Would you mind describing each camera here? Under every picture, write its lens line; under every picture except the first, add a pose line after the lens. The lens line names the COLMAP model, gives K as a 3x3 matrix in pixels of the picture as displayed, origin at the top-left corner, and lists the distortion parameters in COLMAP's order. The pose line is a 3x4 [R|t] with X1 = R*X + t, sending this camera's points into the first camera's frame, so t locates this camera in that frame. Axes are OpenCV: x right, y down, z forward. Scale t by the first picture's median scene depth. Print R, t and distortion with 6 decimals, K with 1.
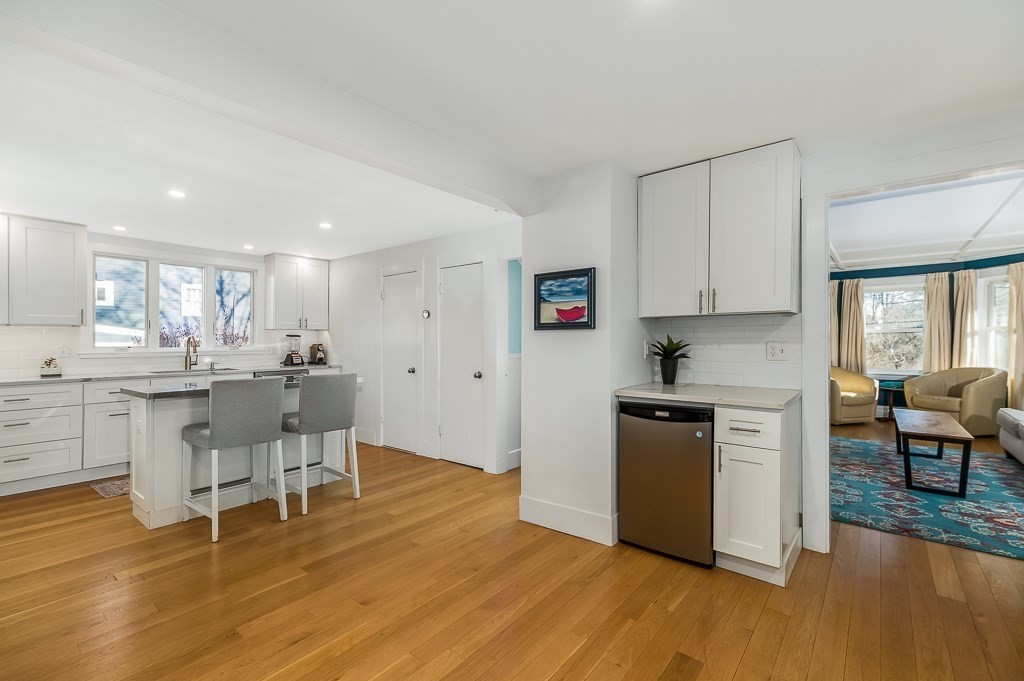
lens RADIAL K [[450.8, 0, 512.0], [0, 450.8, 340.5], [0, 0, 1]] dist [0.013116, 0.000223]
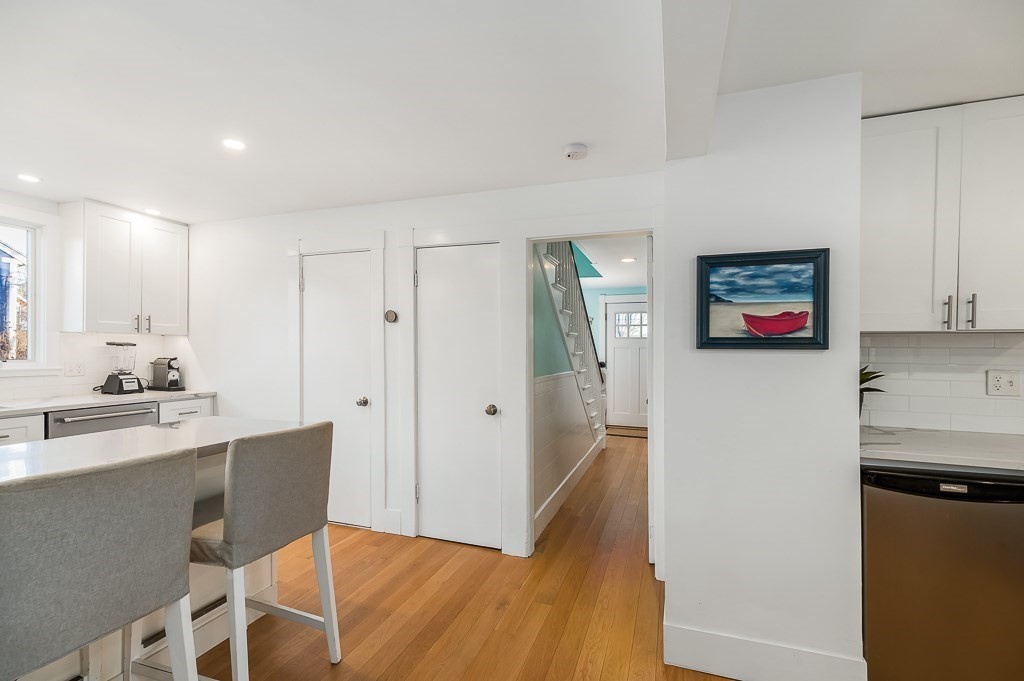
lens RADIAL K [[446.6, 0, 517.4], [0, 446.6, 356.4], [0, 0, 1]] dist [0.015917, 0.000223]
pose [[0.941576, 0.010159, 0.336649, -0.374358], [-0.014402, 0.999845, 0.010108, -0.014953], [-0.336494, -0.014365, 0.941576, 0.509818]]
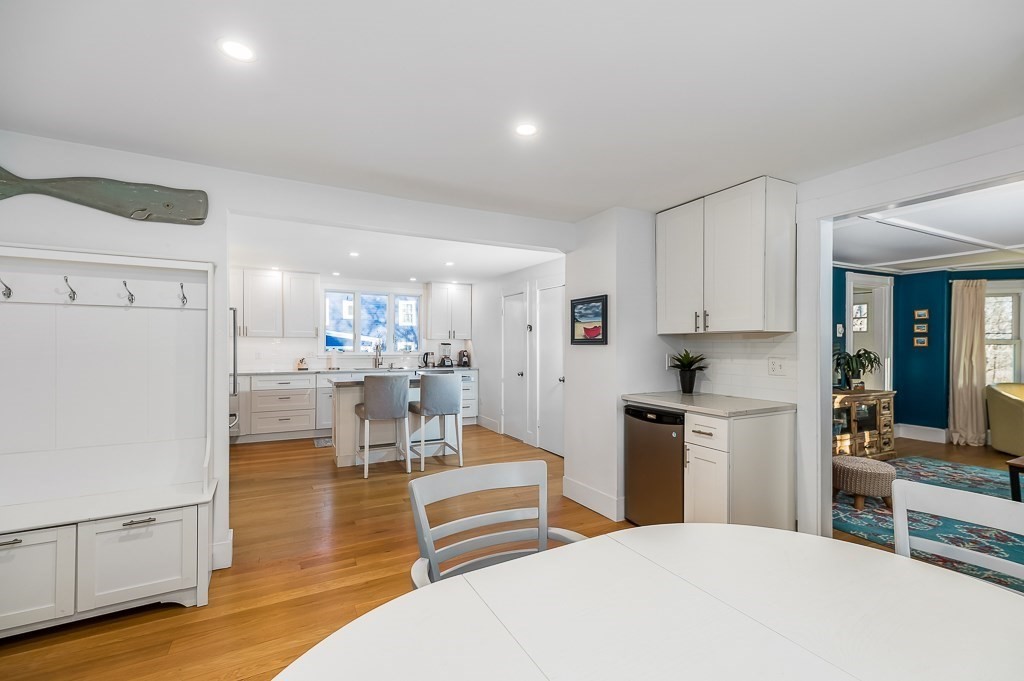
lens RADIAL K [[444.2, 0, 513.3], [0, 444.2, 346.5], [0, 0, 1]] dist [0.011801, -0.000118]
pose [[0.919433, 0.009781, -0.393126, 0.384732], [-0.008859, 0.999952, 0.004158, -0.020701], [0.393148, -0.000340, 0.919475, -0.194641]]
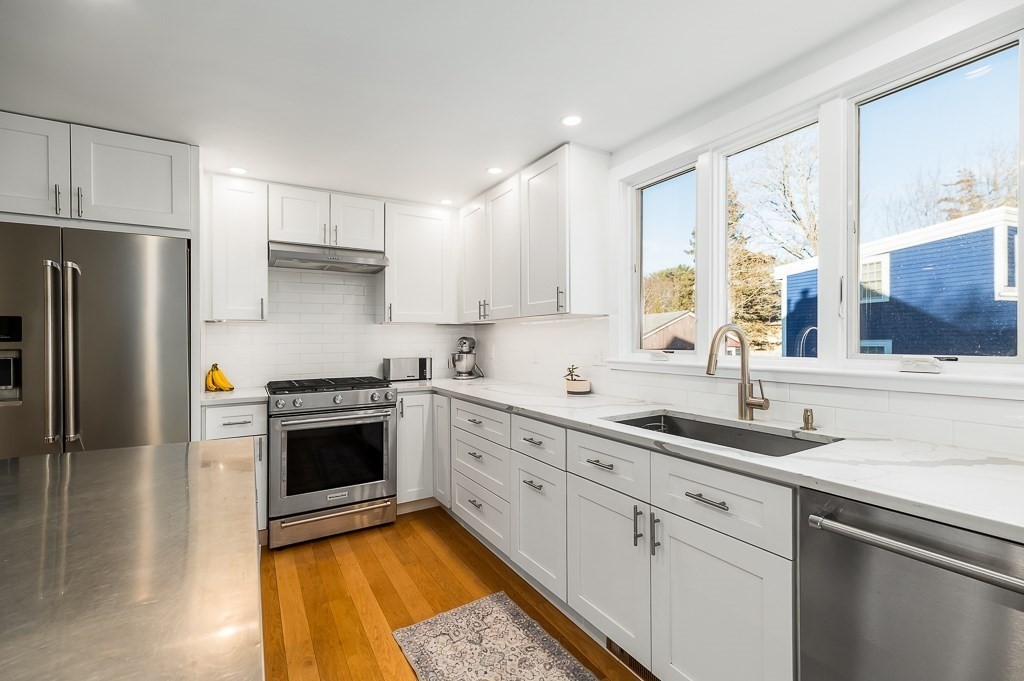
lens RADIAL K [[450.2, 0, 526.4], [0, 450.2, 340.3], [0, 0, 1]] dist [0.013173, -0.000095]
pose [[-0.341202, 0.011554, -0.939919, -0.524543], [0.010846, 0.999906, 0.008355, -0.004333], [0.939927, -0.007344, -0.341296, 1.596287]]
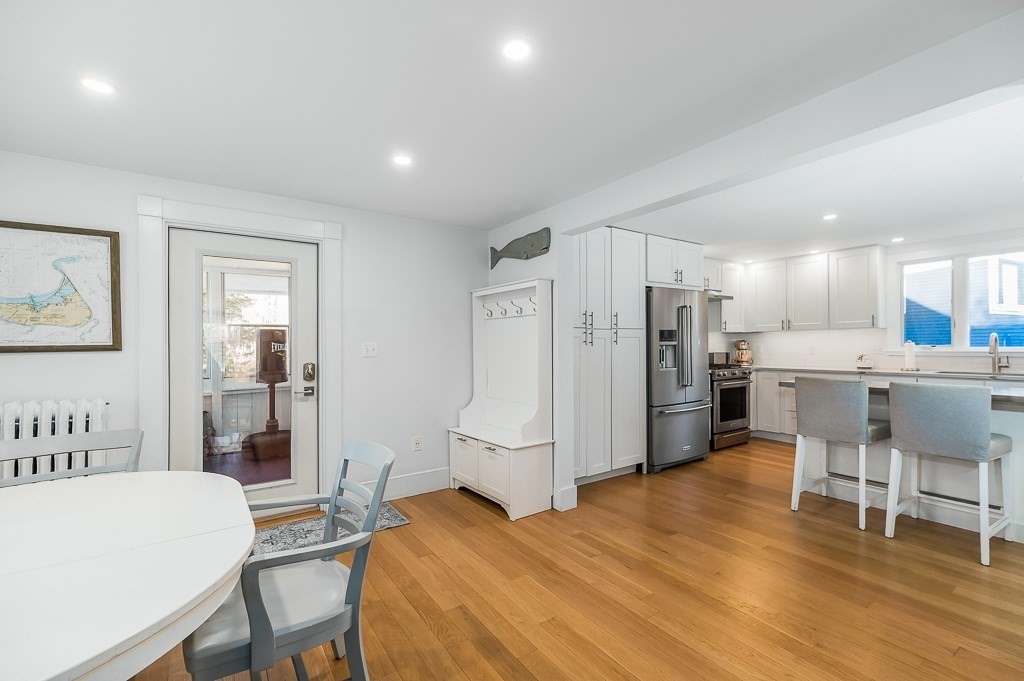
lens RADIAL K [[450.2, 0, 526.4], [0, 450.2, 340.3], [0, 0, 1]] dist [0.013173, -0.000095]
pose [[-0.269316, 0.001231, -0.963051, 0.645840], [0.010907, 0.999939, -0.001772, -0.011112], [0.962990, -0.010981, -0.269313, 0.601453]]
